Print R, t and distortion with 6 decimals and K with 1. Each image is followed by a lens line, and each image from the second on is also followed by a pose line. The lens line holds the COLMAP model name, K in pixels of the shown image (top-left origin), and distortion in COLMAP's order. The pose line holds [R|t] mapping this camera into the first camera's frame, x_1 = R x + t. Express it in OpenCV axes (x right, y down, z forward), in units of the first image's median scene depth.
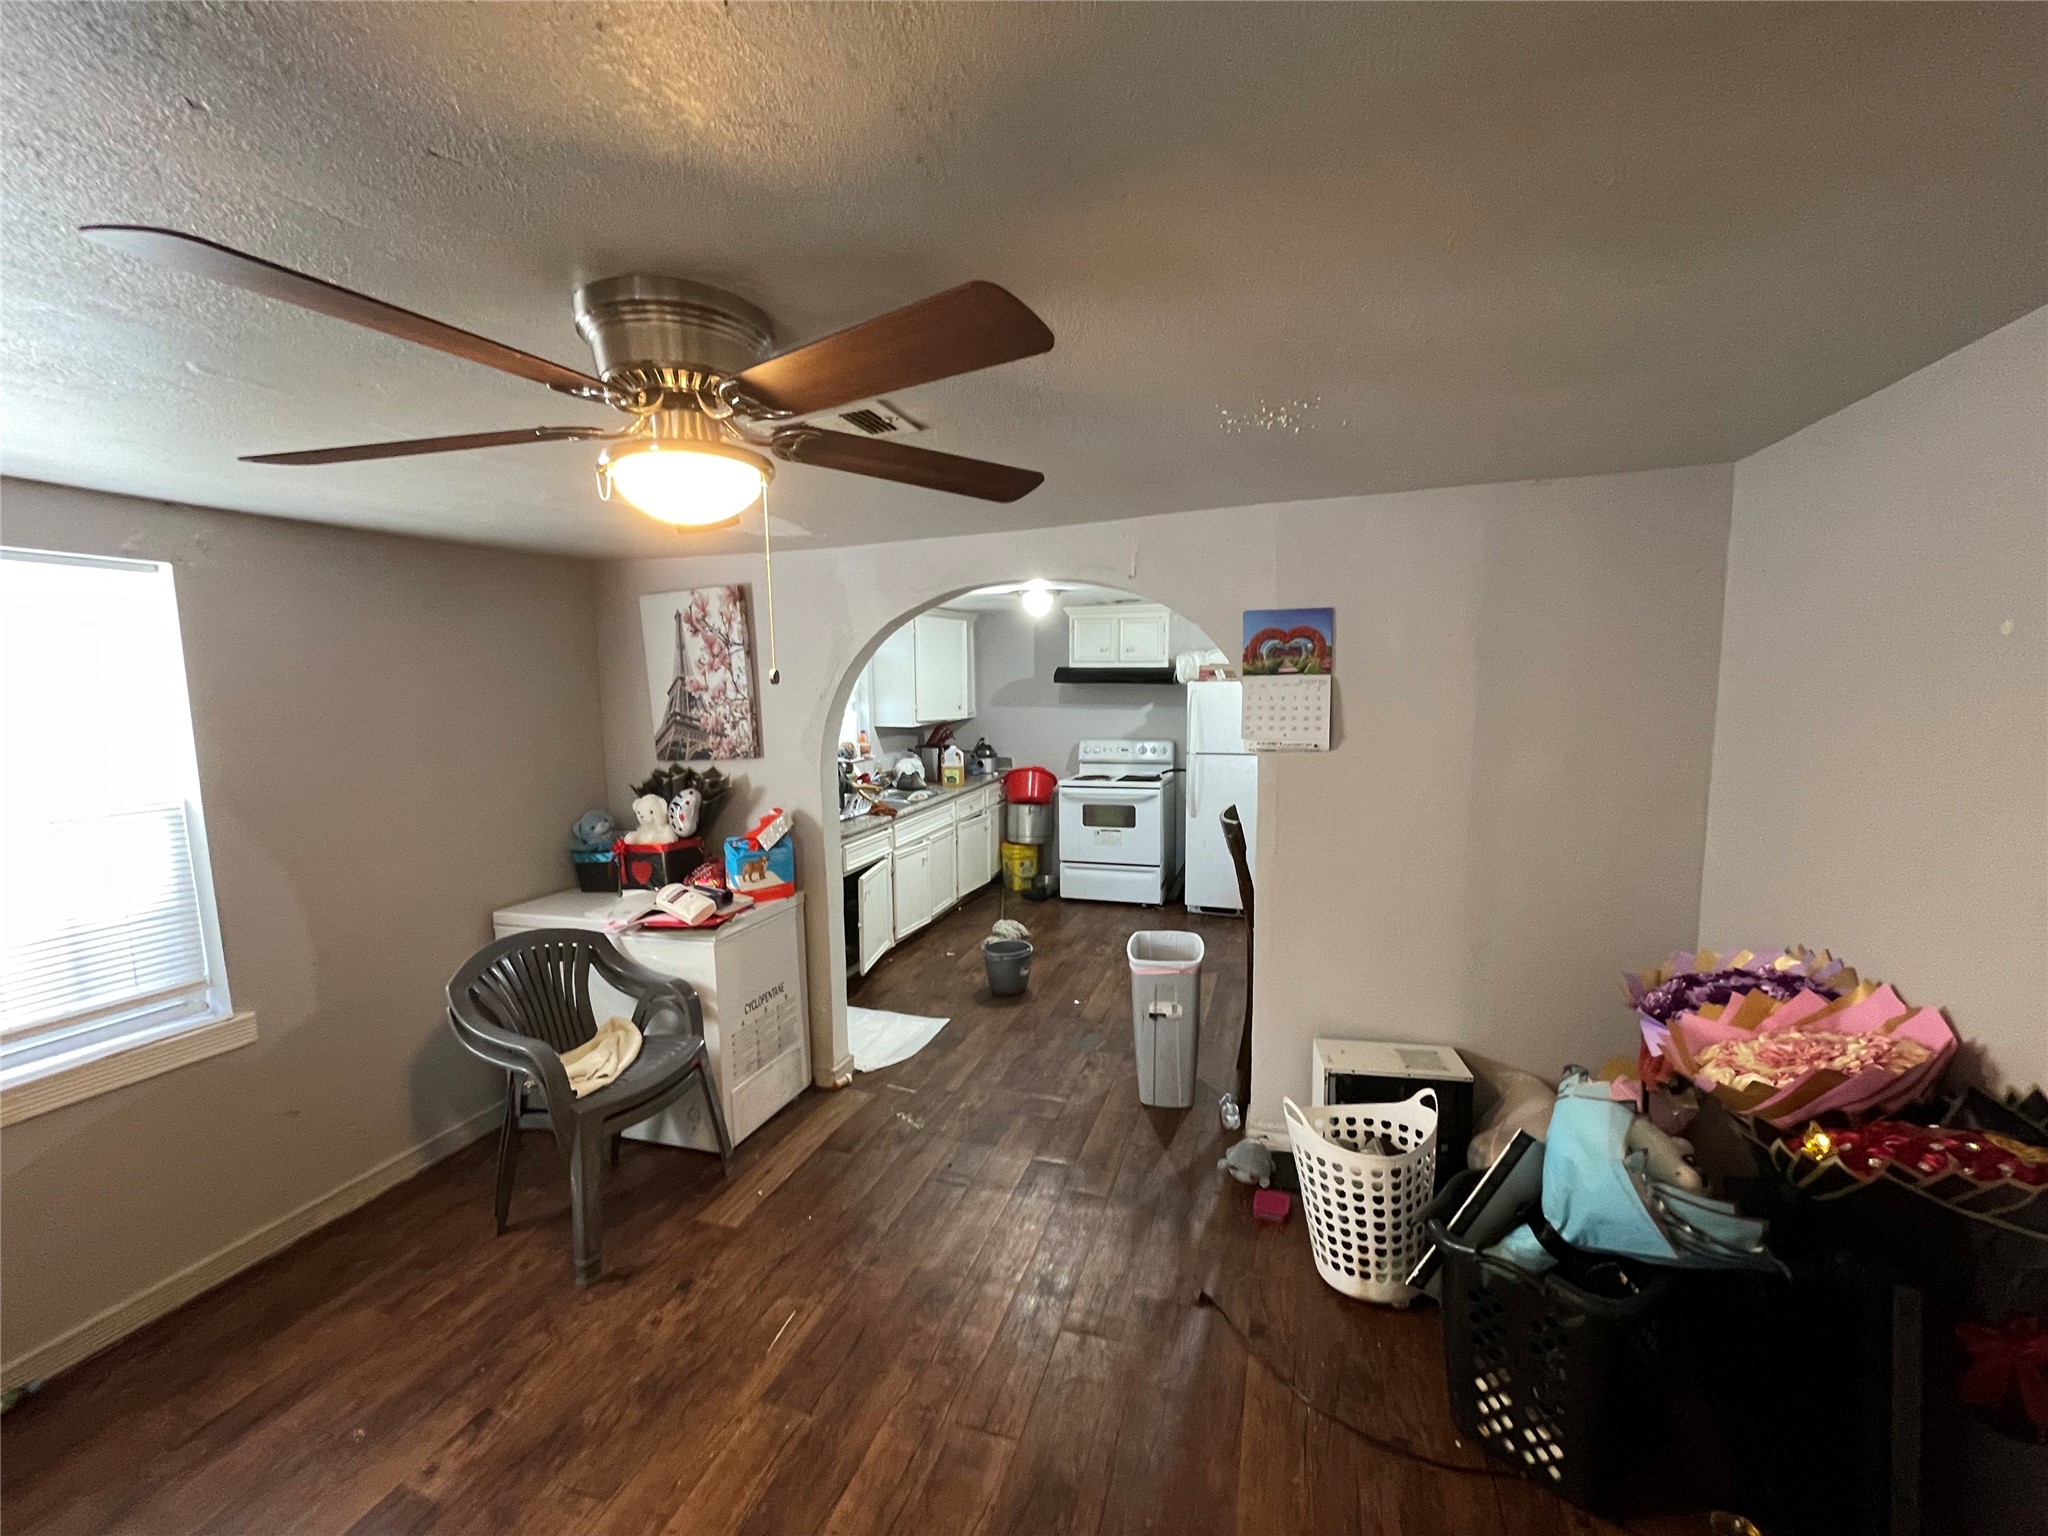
lens RADIAL K [[837.1, 0, 1027.0], [0, 837.1, 783.5], [0, 0, 1]] dist [-0.000428, 0.001103]
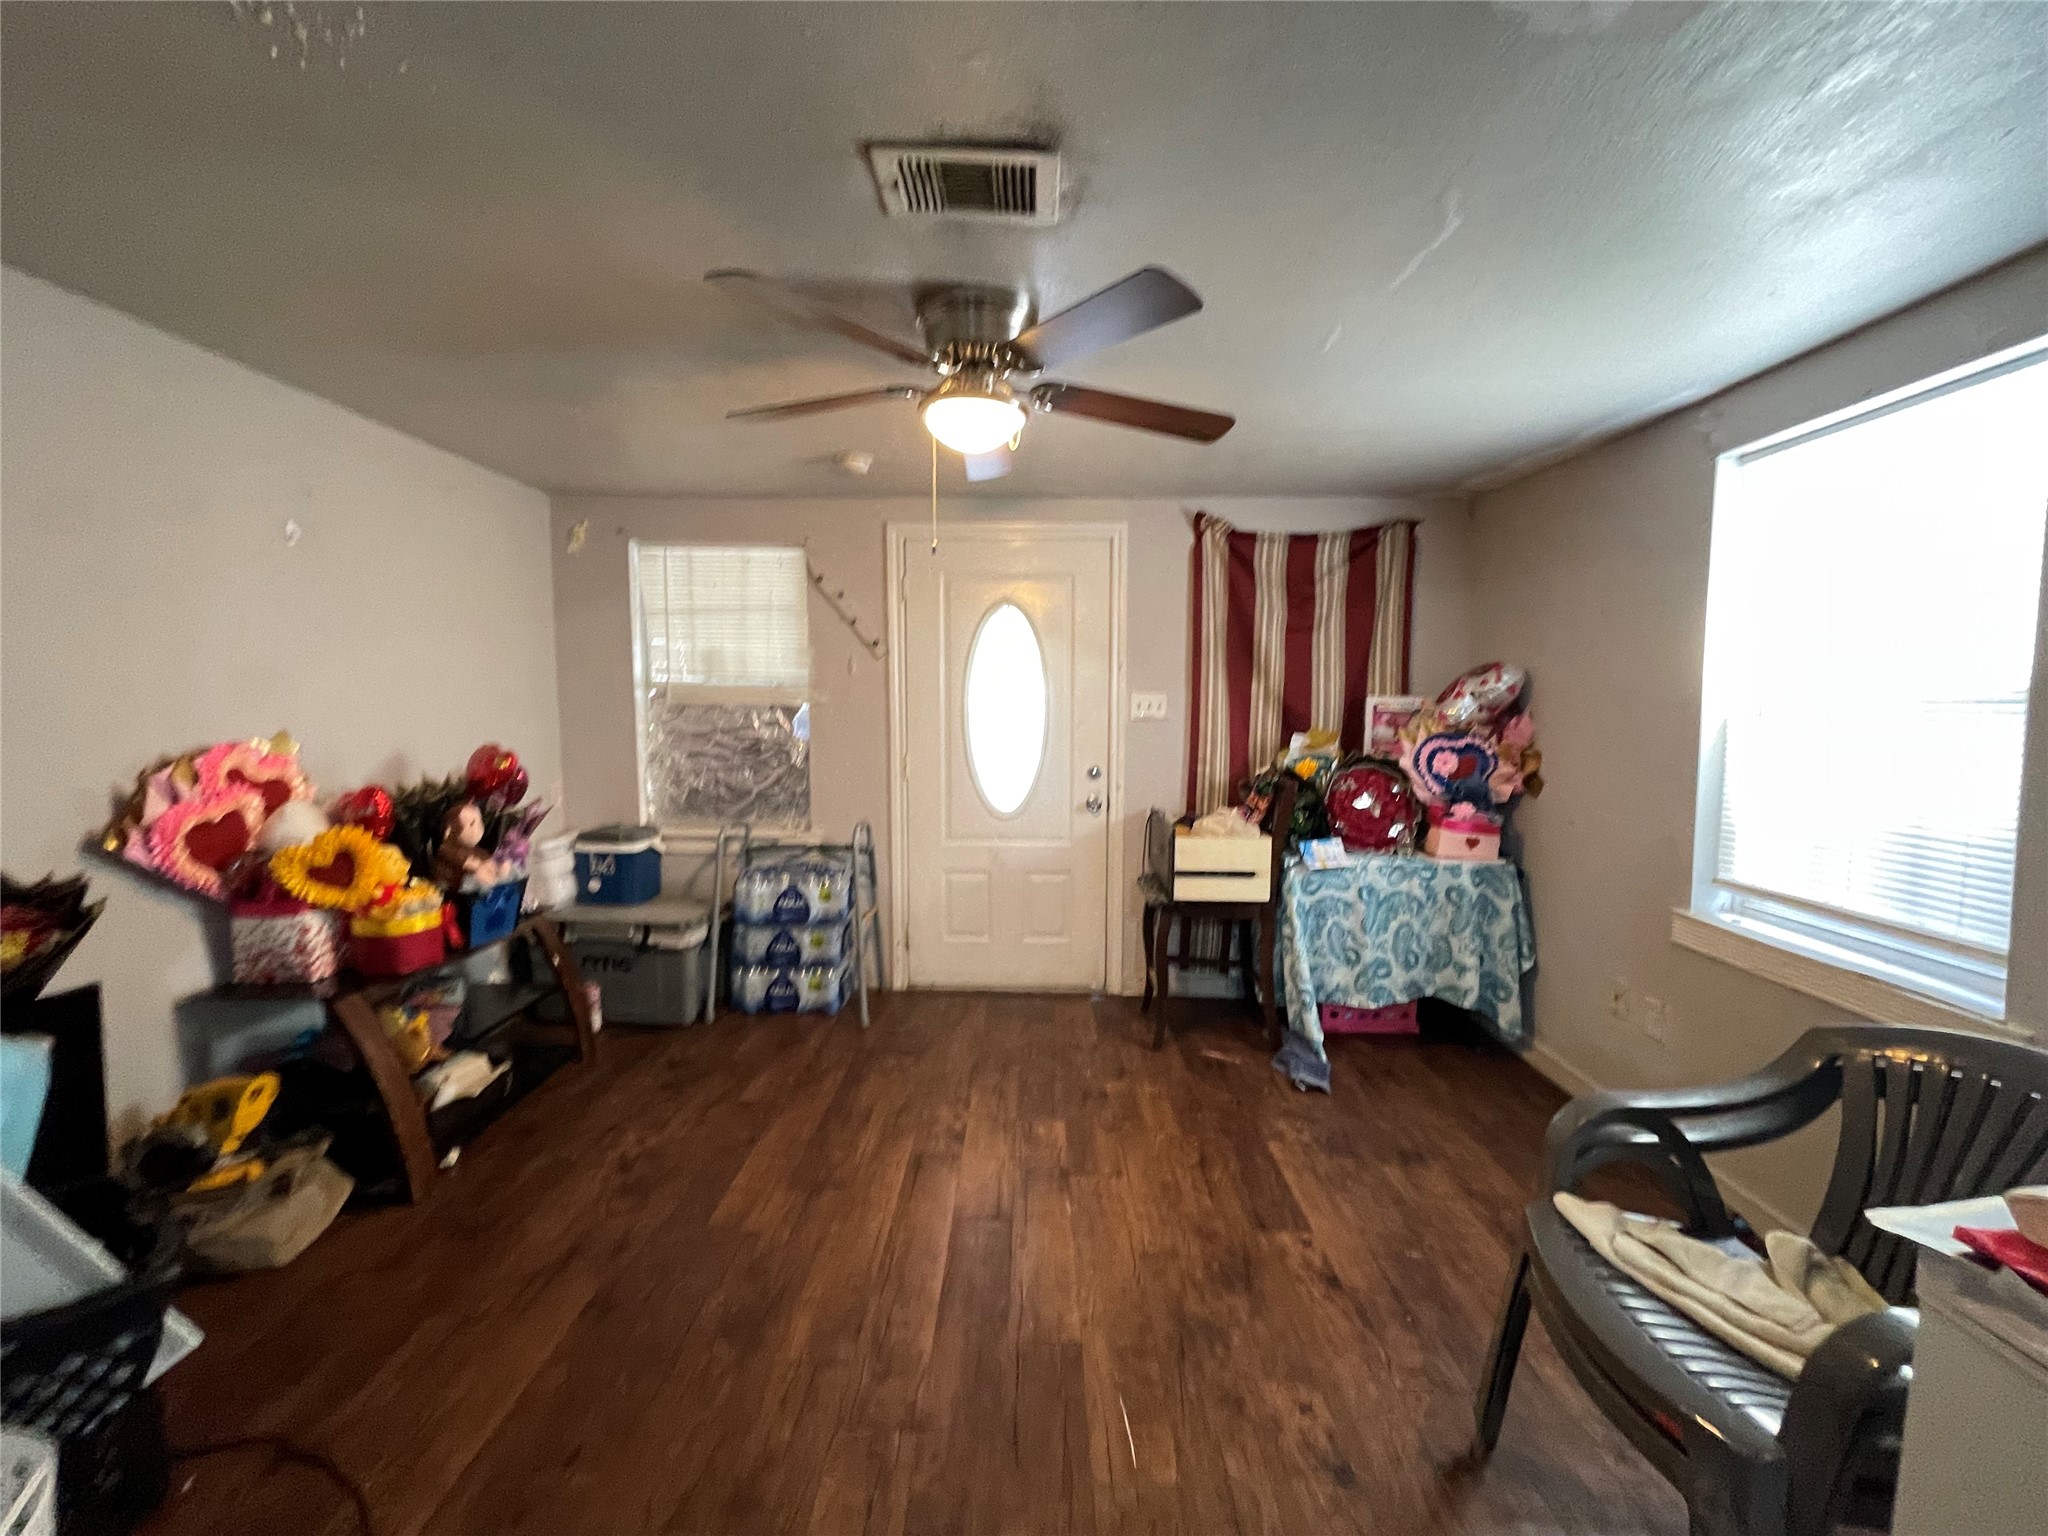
lens RADIAL K [[837.1, 0, 1028.9], [0, 837.1, 765.7], [0, 0, 1]] dist [-0.000428, 0.001103]
pose [[-0.954841, 0.035499, -0.294988, -0.022719], [-0.022205, 0.981534, 0.189996, -0.032686], [0.296286, 0.187966, -0.936421, 1.519945]]
